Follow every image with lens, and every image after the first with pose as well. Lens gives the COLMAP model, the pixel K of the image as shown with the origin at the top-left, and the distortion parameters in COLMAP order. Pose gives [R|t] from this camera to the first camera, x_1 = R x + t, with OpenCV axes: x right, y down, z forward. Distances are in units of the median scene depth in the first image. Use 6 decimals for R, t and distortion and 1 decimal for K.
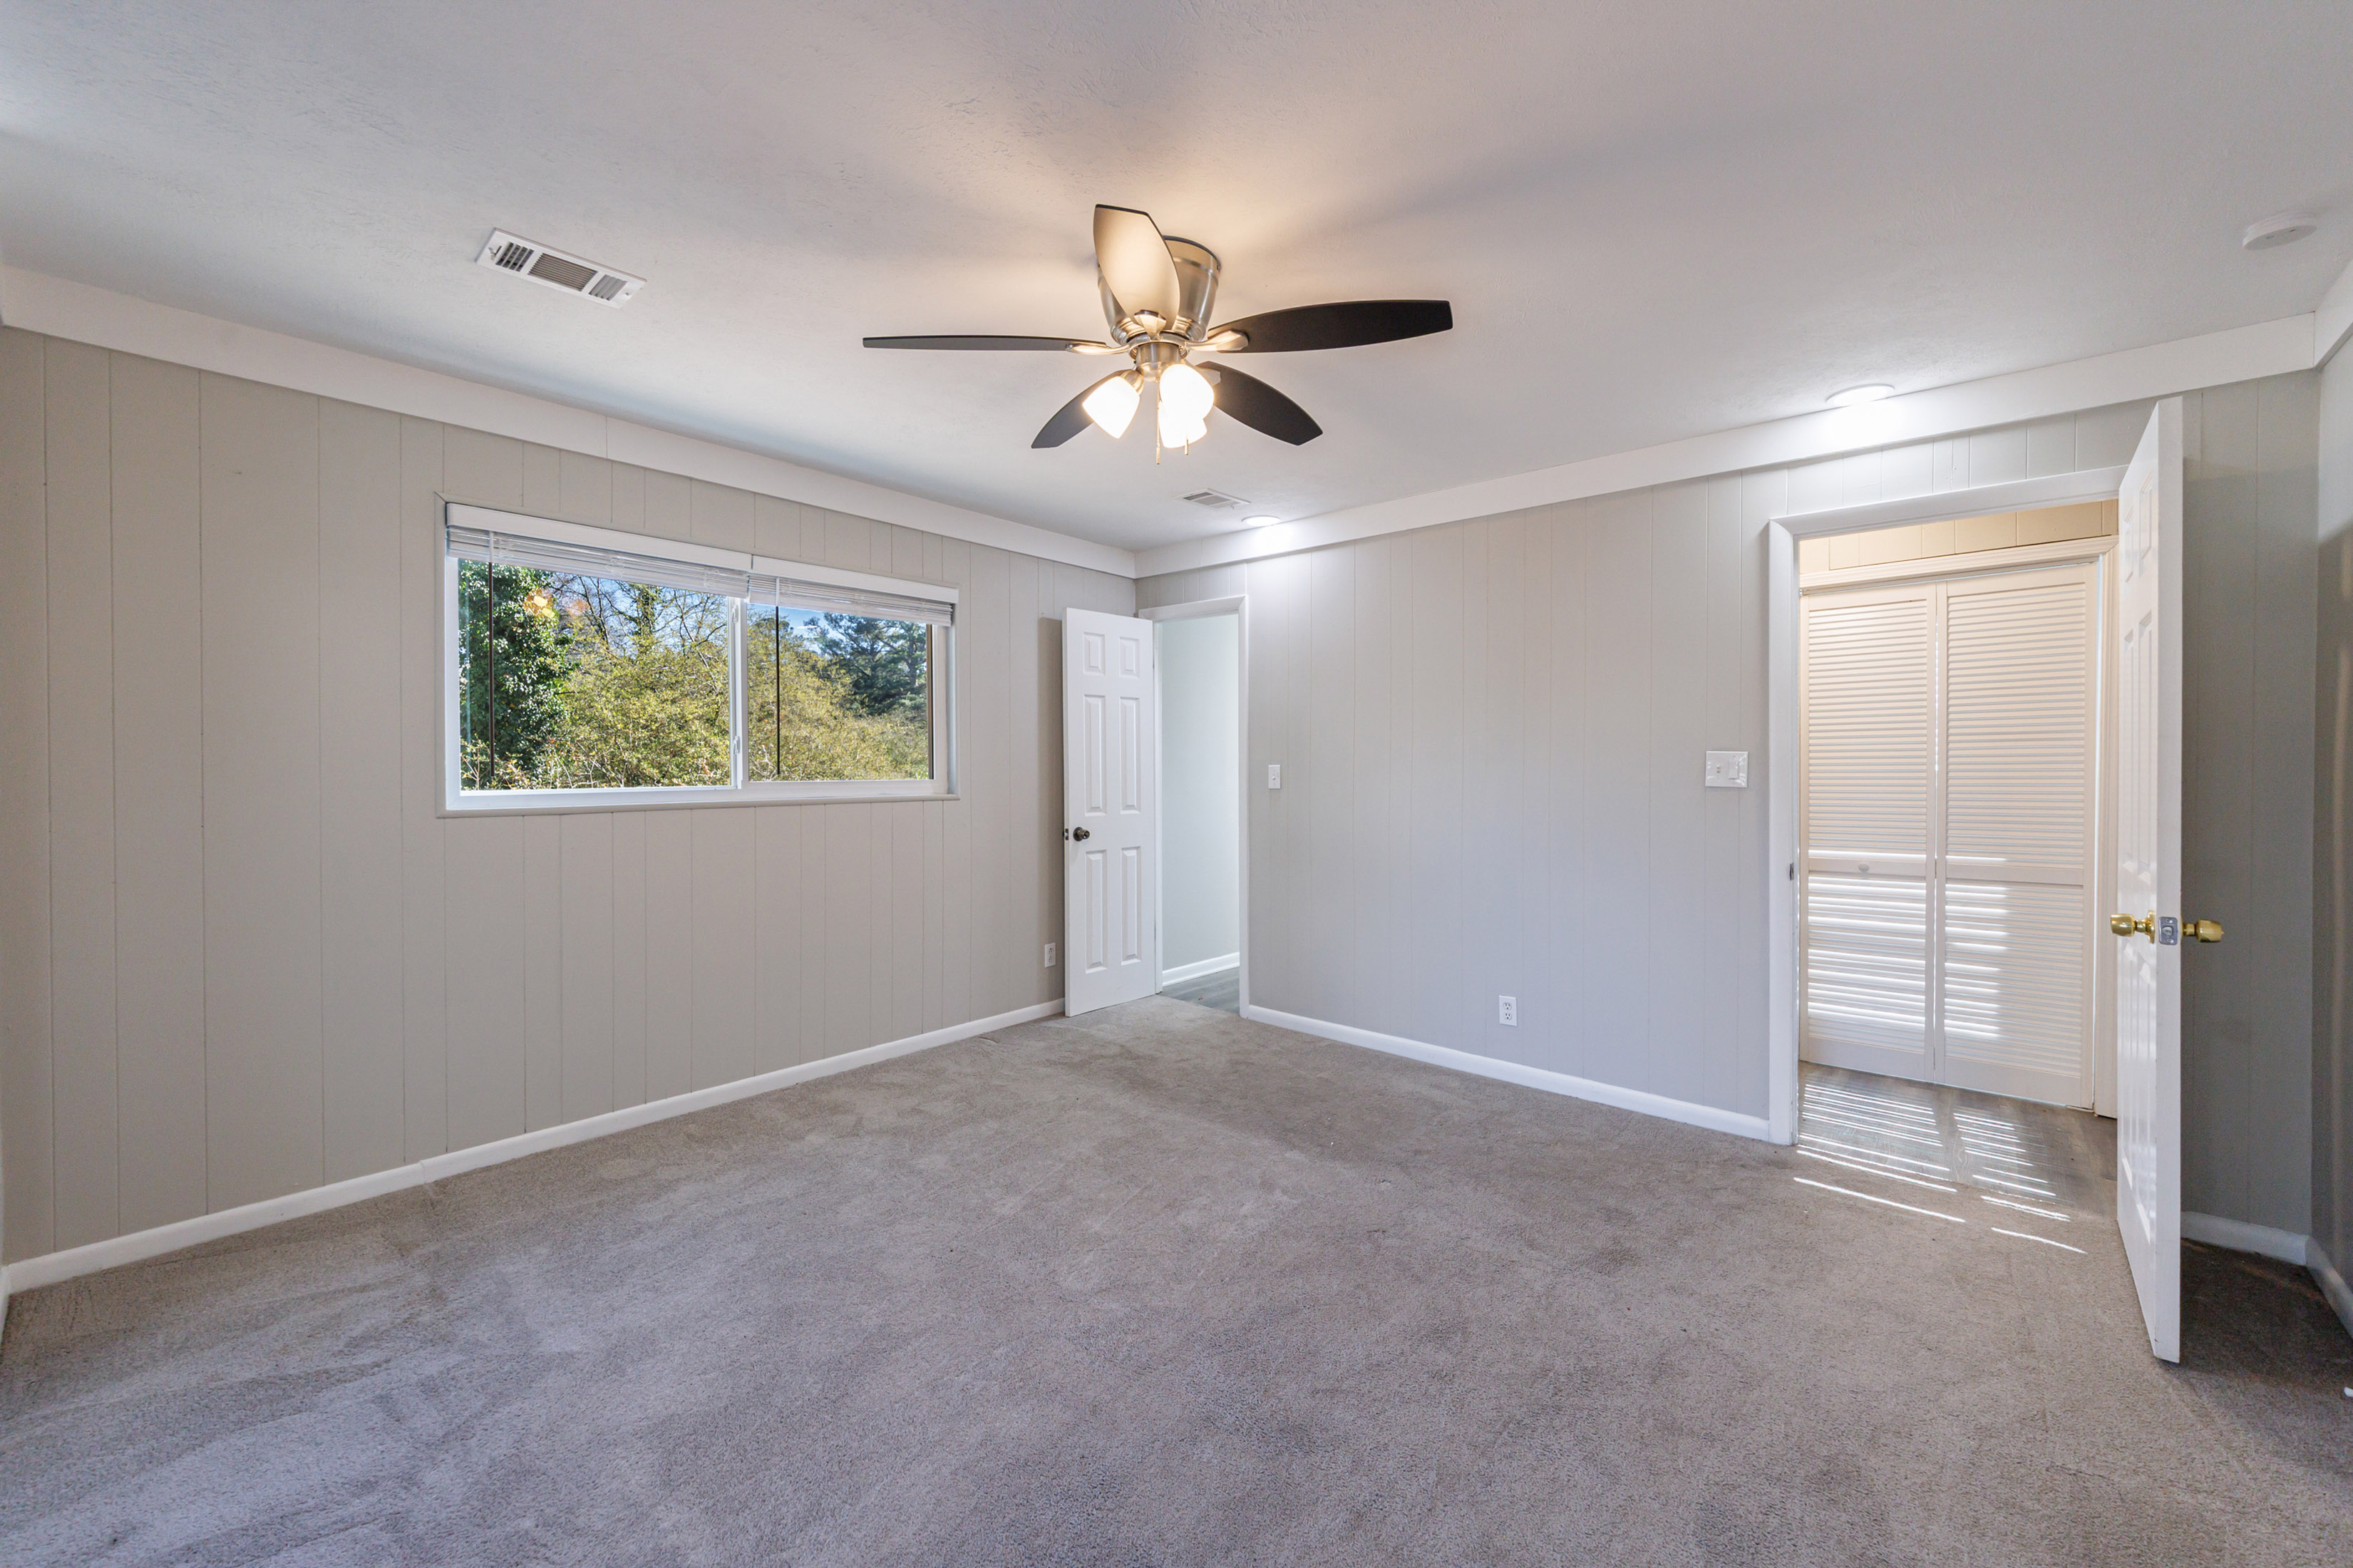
lens RADIAL K [[903.3, 0, 1172.7], [0, 903.3, 786.7], [0, 0, 1]] dist [-0.000645, -0.001191]
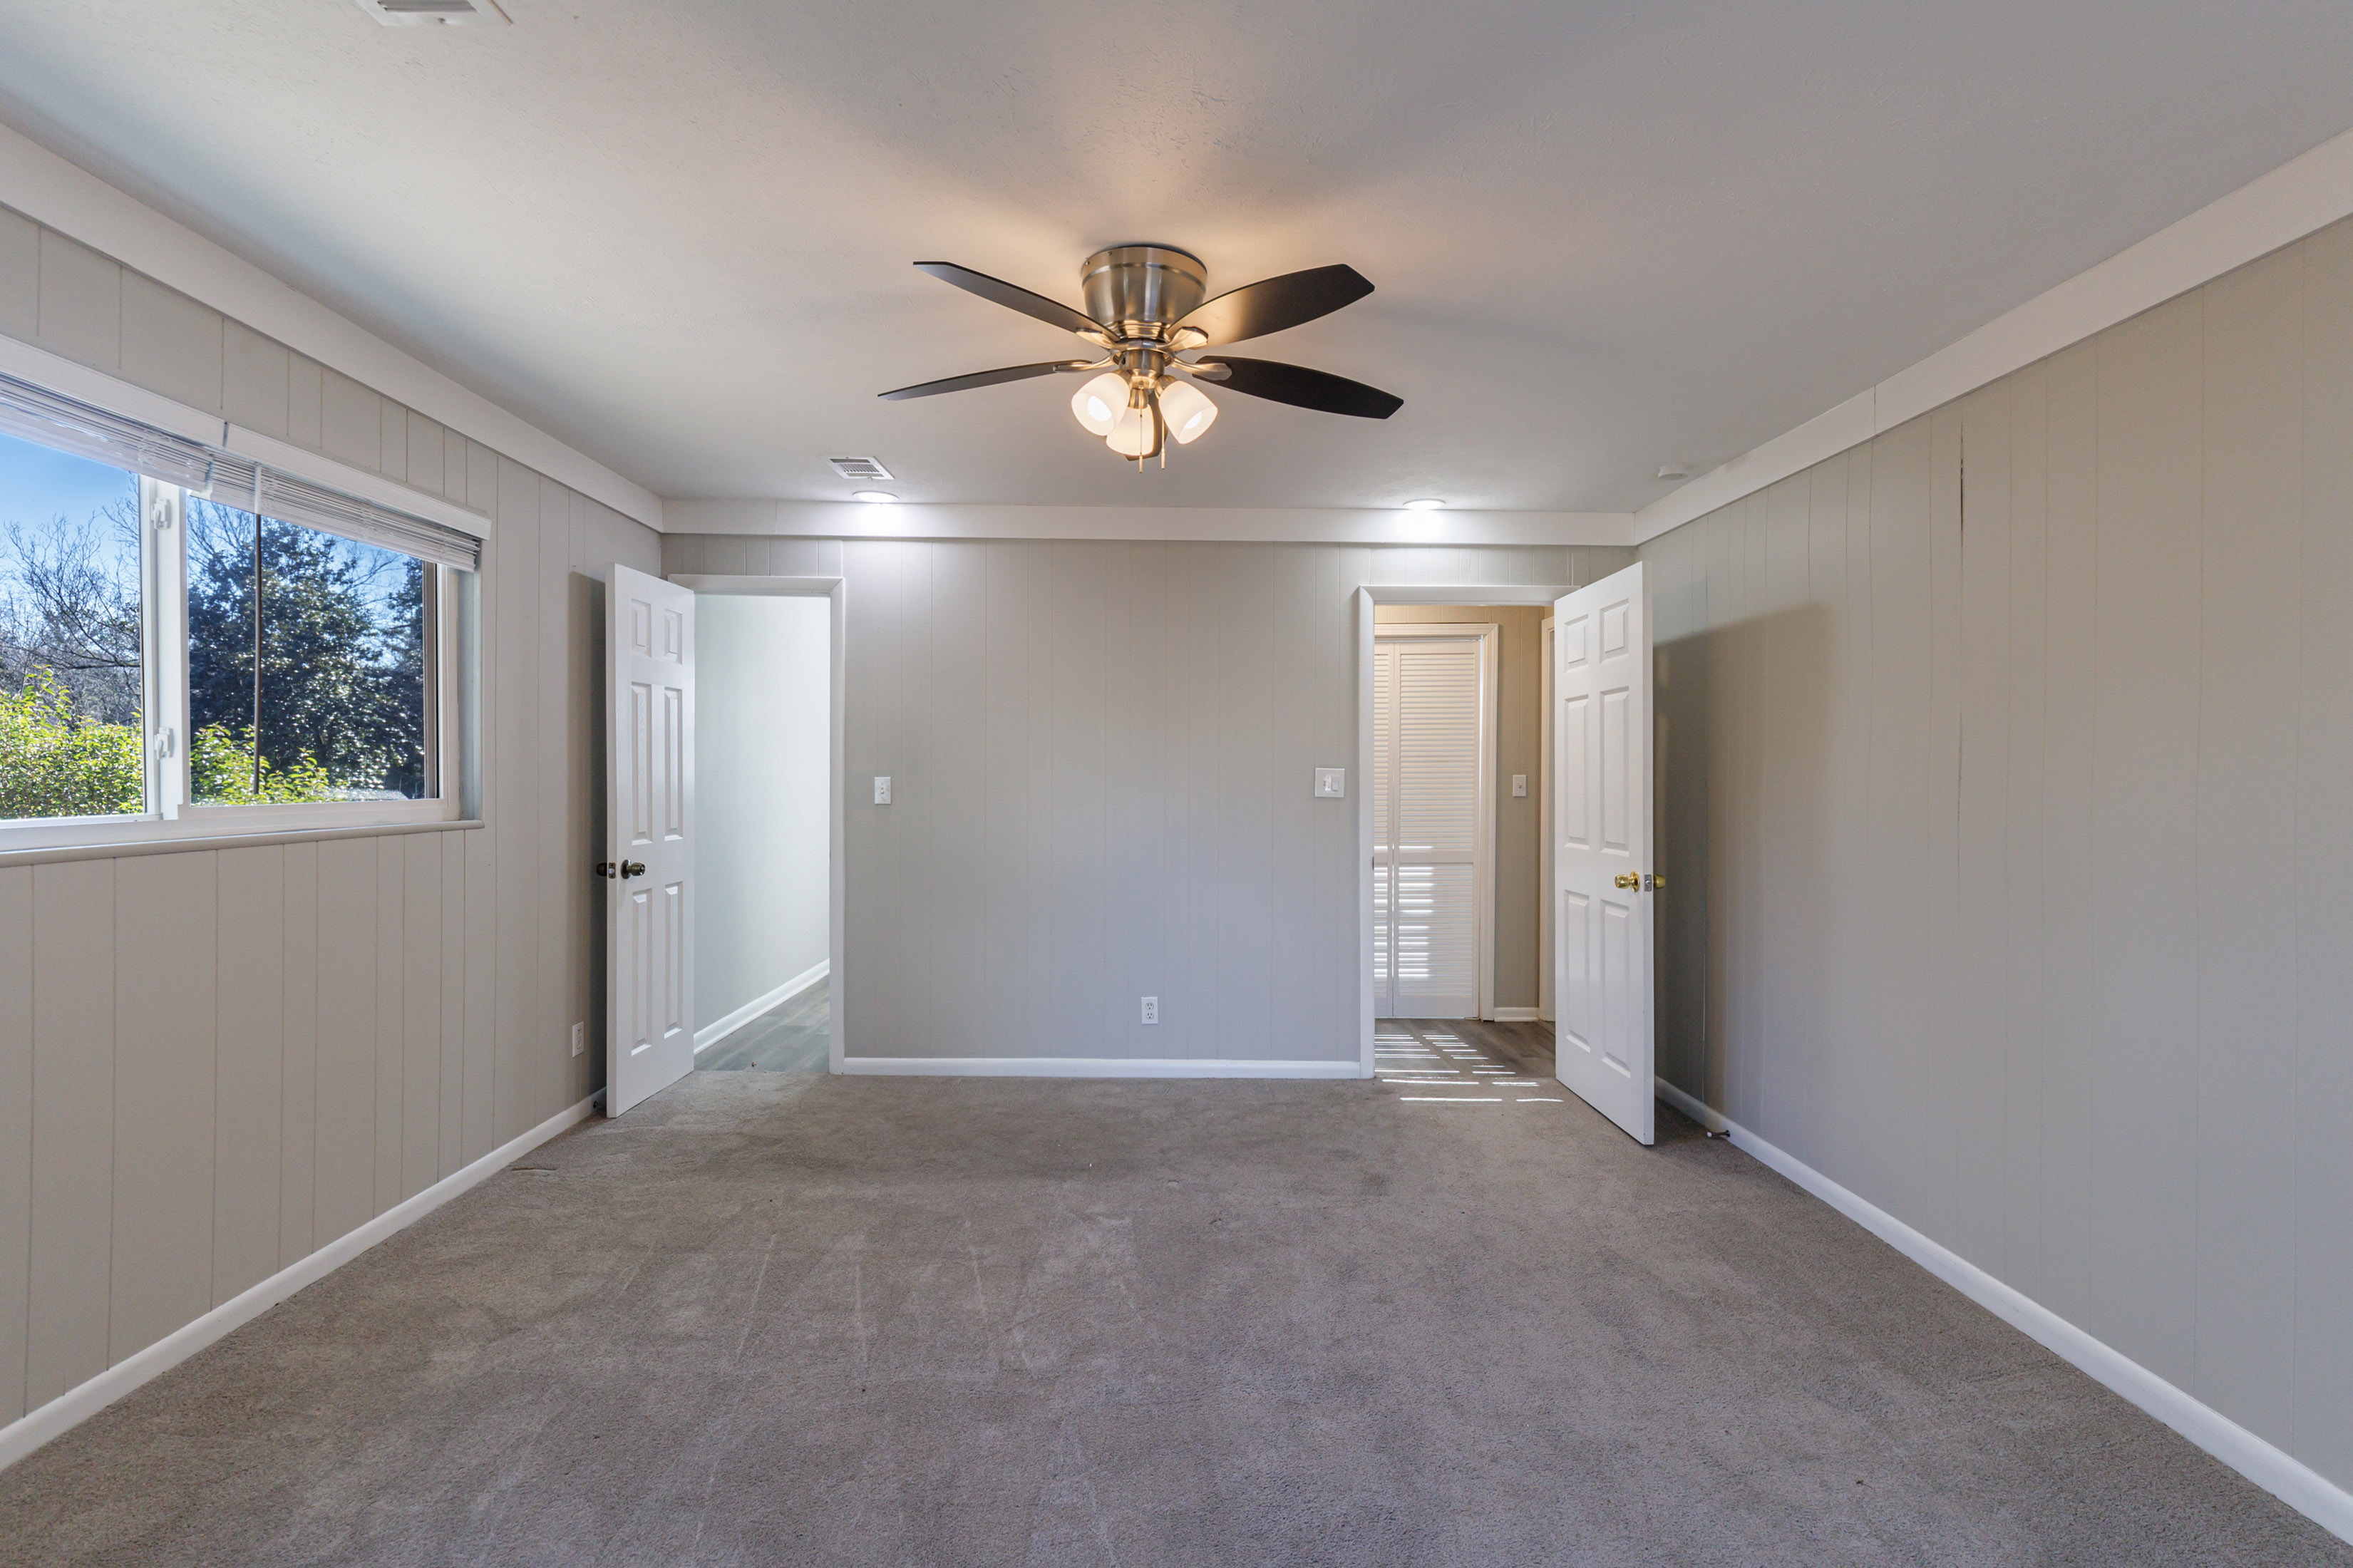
lens RADIAL K [[1027.8, 0, 1157.0], [0, 1027.8, 789.7], [0, 0, 1]] dist [0.006404, -0.005829]
pose [[0.750257, -0.006189, 0.661118, -0.432785], [0.009844, 0.999950, -0.001811, -0.008792], [-0.661073, 0.007866, 0.750280, 0.094462]]
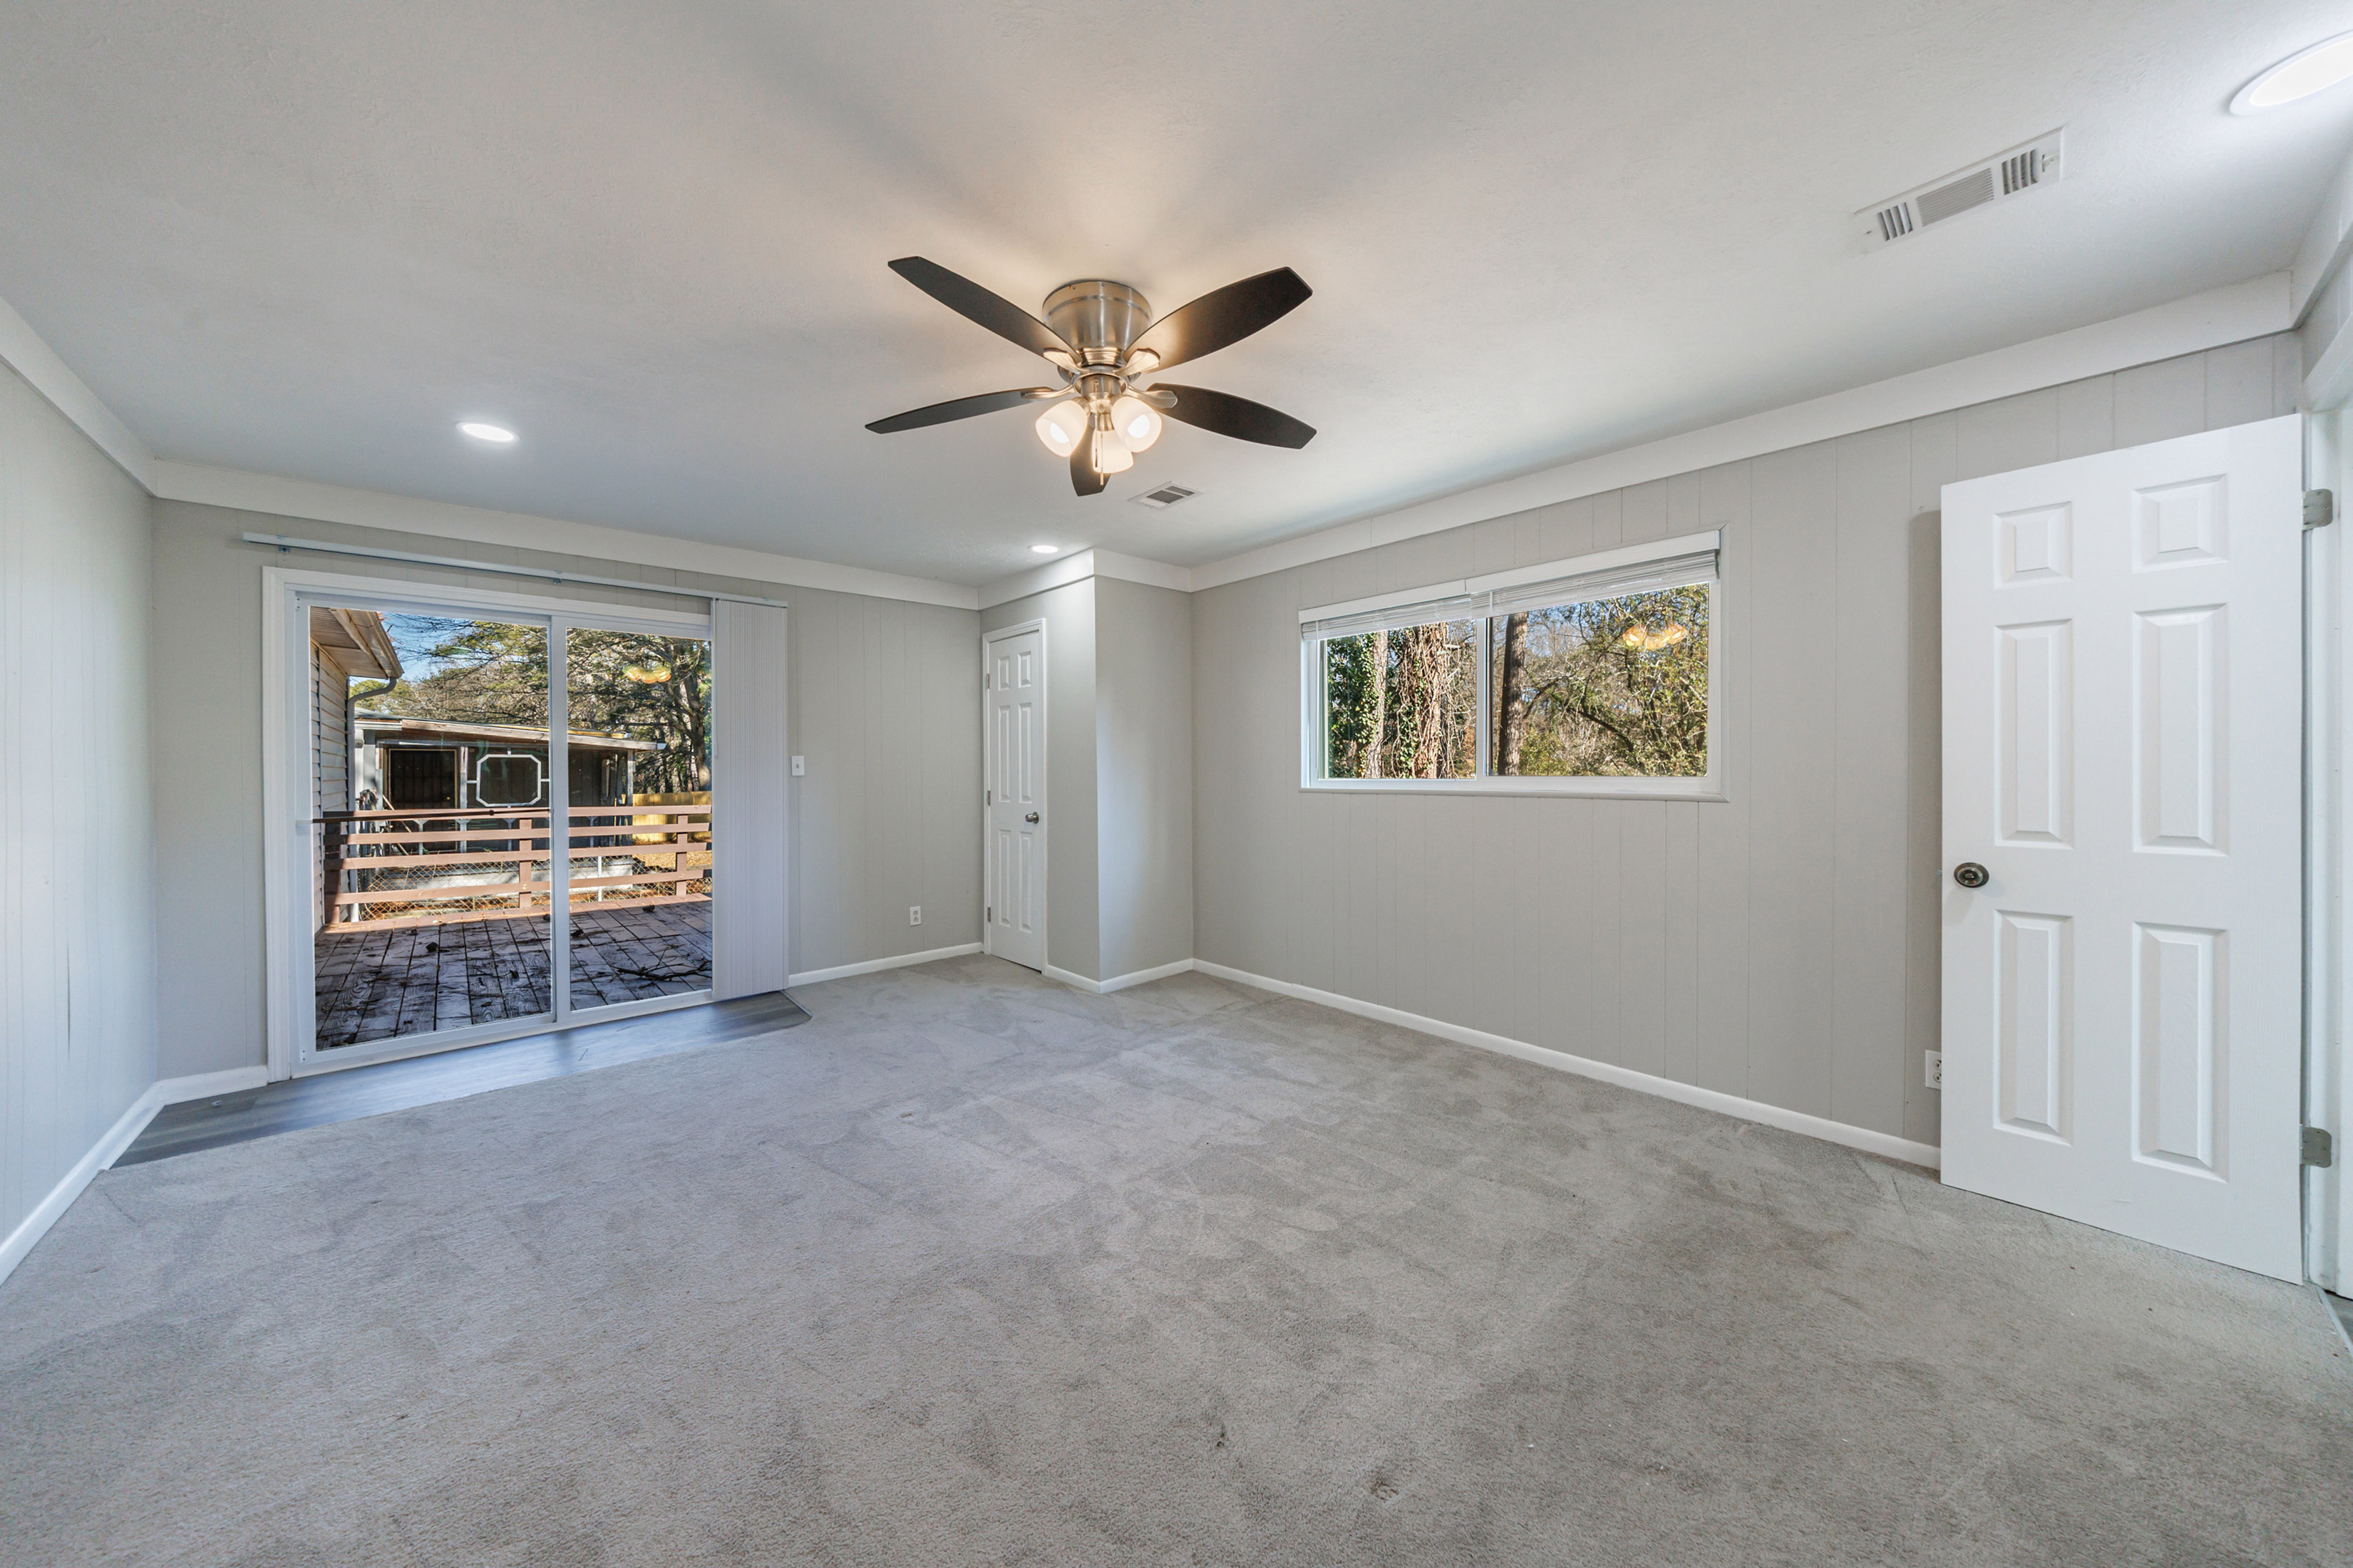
lens RADIAL K [[785.9, 0, 1167.3], [0, 785.9, 787.8], [0, 0, 1]] dist [-0.006648, -0.000048]
pose [[-0.109581, 0.028852, -0.993559, 0.563393], [-0.015183, 0.999413, 0.030696, -0.013139], [0.993862, 0.018449, -0.109079, 0.704459]]
